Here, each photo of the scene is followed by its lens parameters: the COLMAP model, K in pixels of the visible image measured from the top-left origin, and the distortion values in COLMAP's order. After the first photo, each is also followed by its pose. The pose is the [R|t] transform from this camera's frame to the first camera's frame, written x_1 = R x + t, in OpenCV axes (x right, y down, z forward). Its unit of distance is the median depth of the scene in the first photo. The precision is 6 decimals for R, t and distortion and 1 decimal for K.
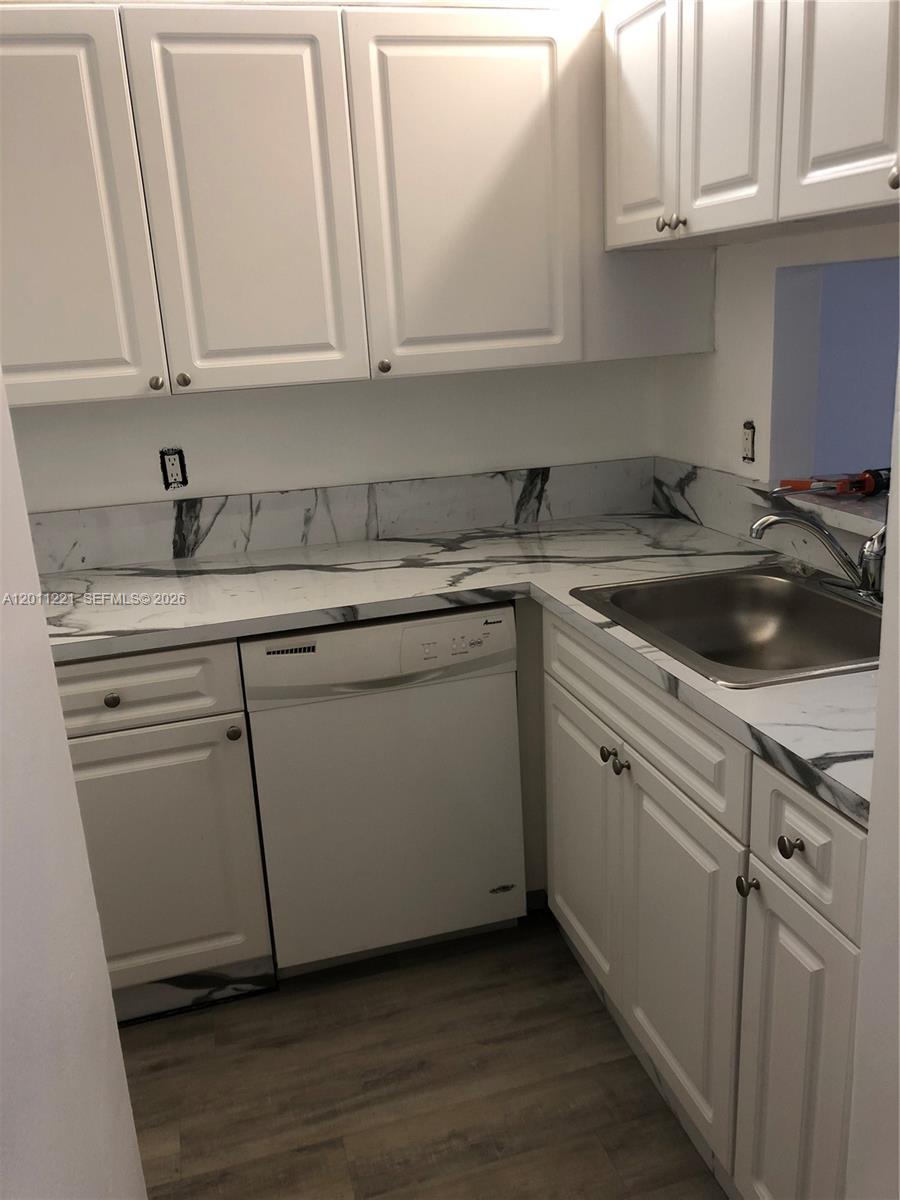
lens RADIAL K [[971.2, 0, 450.0], [0, 971.2, 600.0], [0, 0, 1]] dist [0.119856, -0.000649]
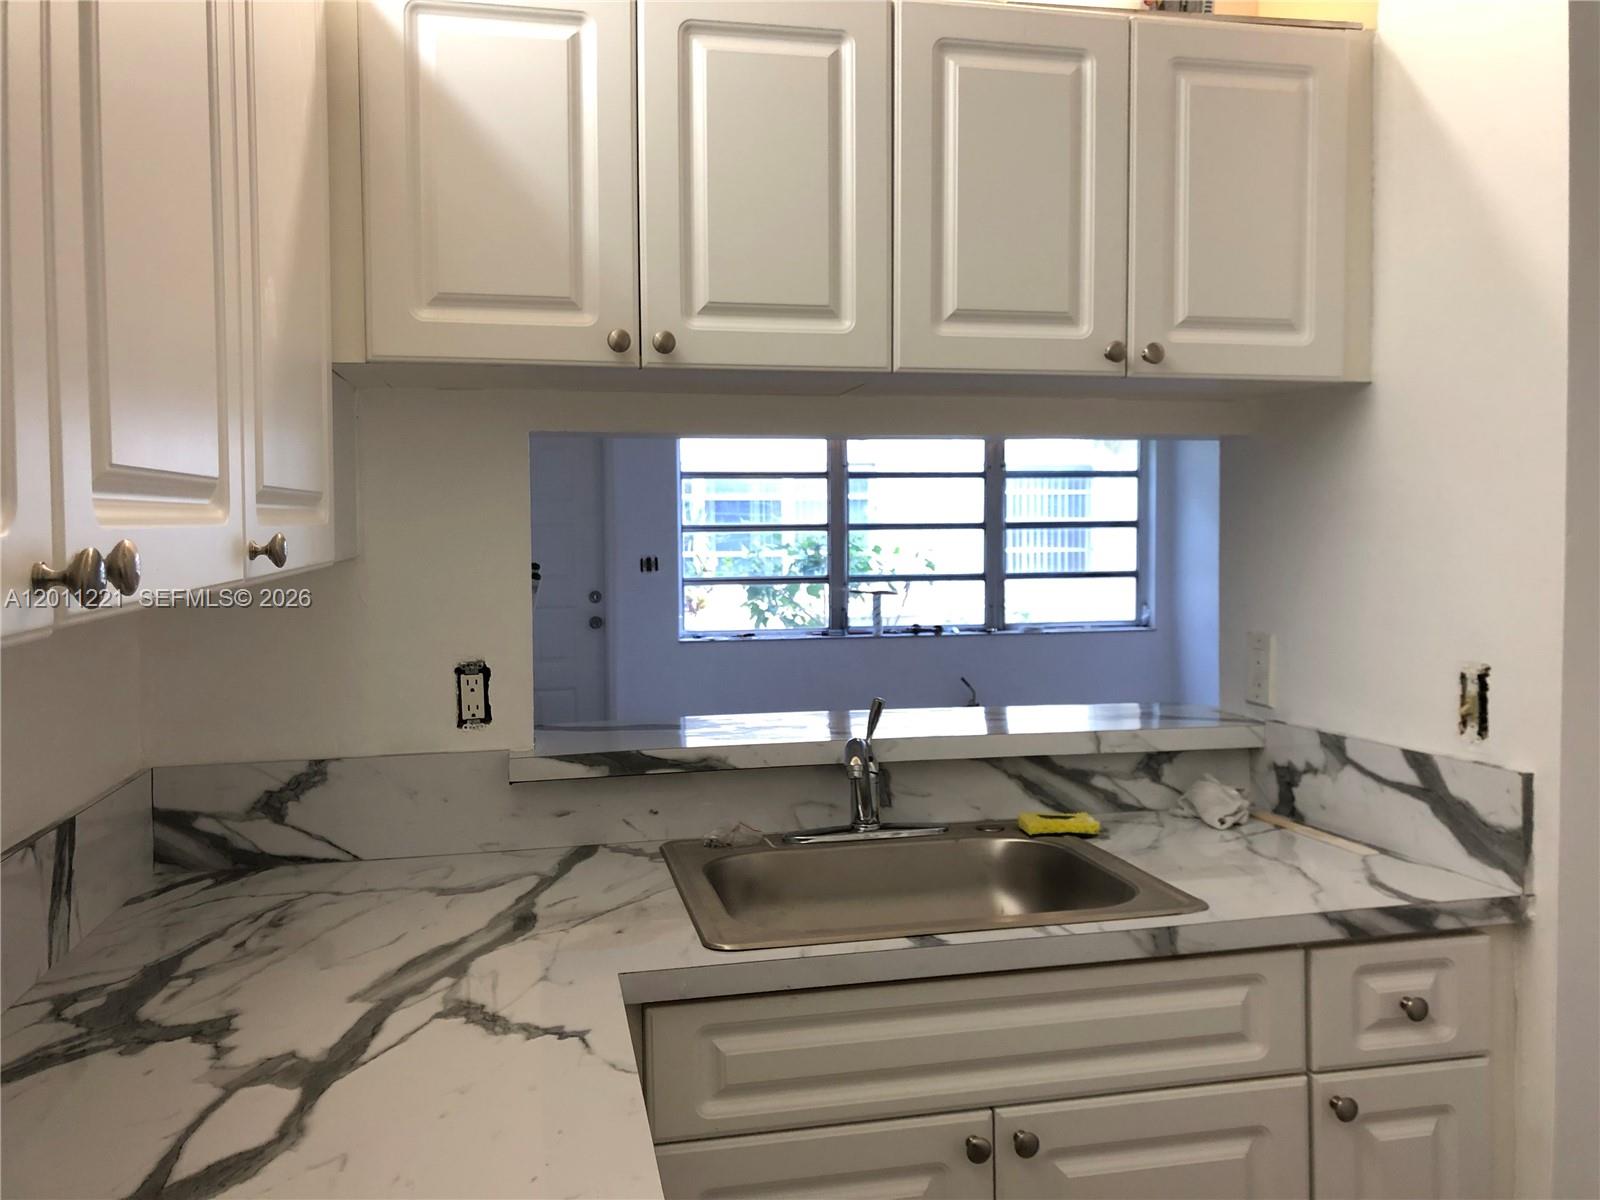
lens RADIAL K [[1326.6, 0, 800.0], [0, 1326.6, 600.0], [0, 0, 1]] dist [0.005575, 0.002775]
pose [[0.079847, -0.002917, 0.996803, -0.489665], [0.290151, 0.956762, -0.020443, -0.134809], [-0.953644, 0.290856, 0.077241, 0.691644]]
